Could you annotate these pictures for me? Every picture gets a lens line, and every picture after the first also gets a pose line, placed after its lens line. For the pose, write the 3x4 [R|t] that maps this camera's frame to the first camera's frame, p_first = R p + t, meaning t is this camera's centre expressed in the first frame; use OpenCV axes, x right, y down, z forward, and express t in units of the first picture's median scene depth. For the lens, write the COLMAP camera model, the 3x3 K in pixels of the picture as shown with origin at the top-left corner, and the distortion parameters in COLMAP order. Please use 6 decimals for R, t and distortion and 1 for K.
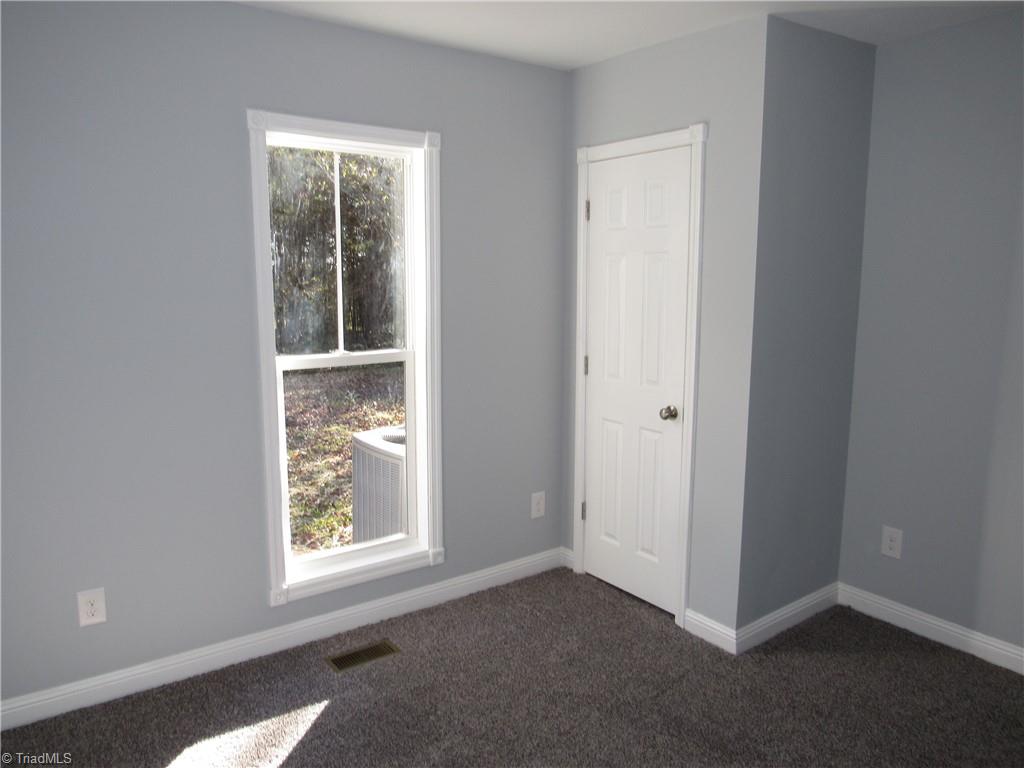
lens RADIAL K [[726.4, 0, 516.9], [0, 726.4, 386.9], [0, 0, 1]] dist [-0.036867, 0.029199]
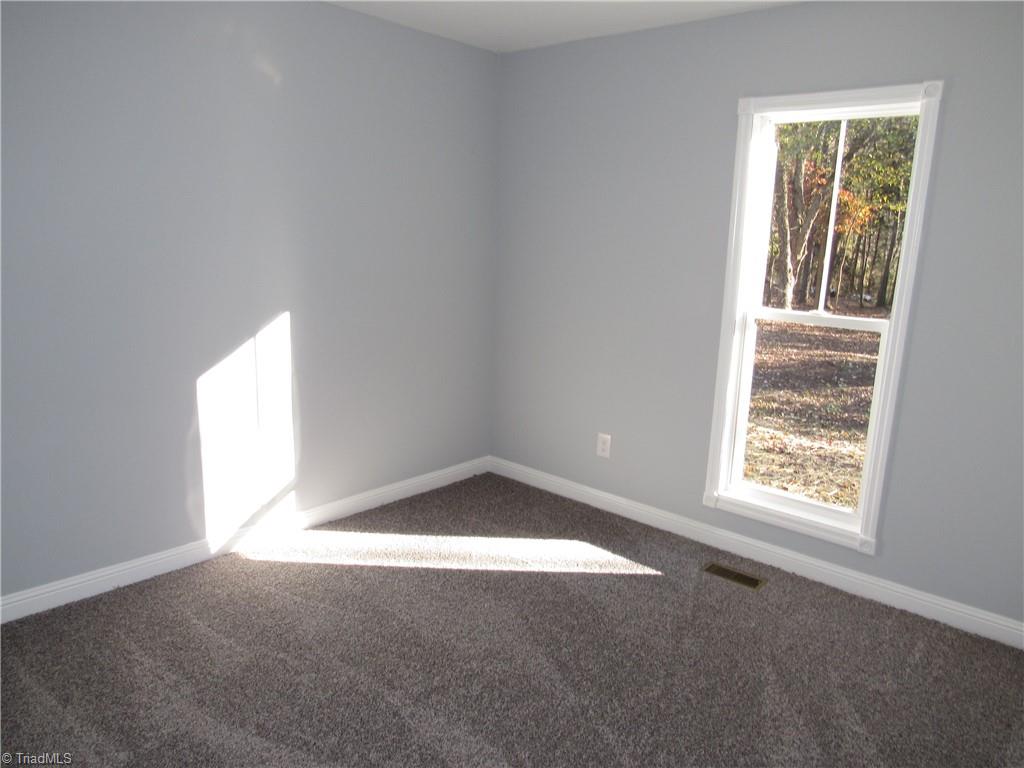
lens RADIAL K [[726.4, 0, 511.6], [0, 726.4, 382.6], [0, 0, 1]] dist [-0.036867, 0.029199]
pose [[0.214235, 0.212552, -0.953376, 0.693193], [-0.189904, 0.966477, 0.172799, -0.045945], [0.958144, 0.144030, 0.247417, 0.332351]]
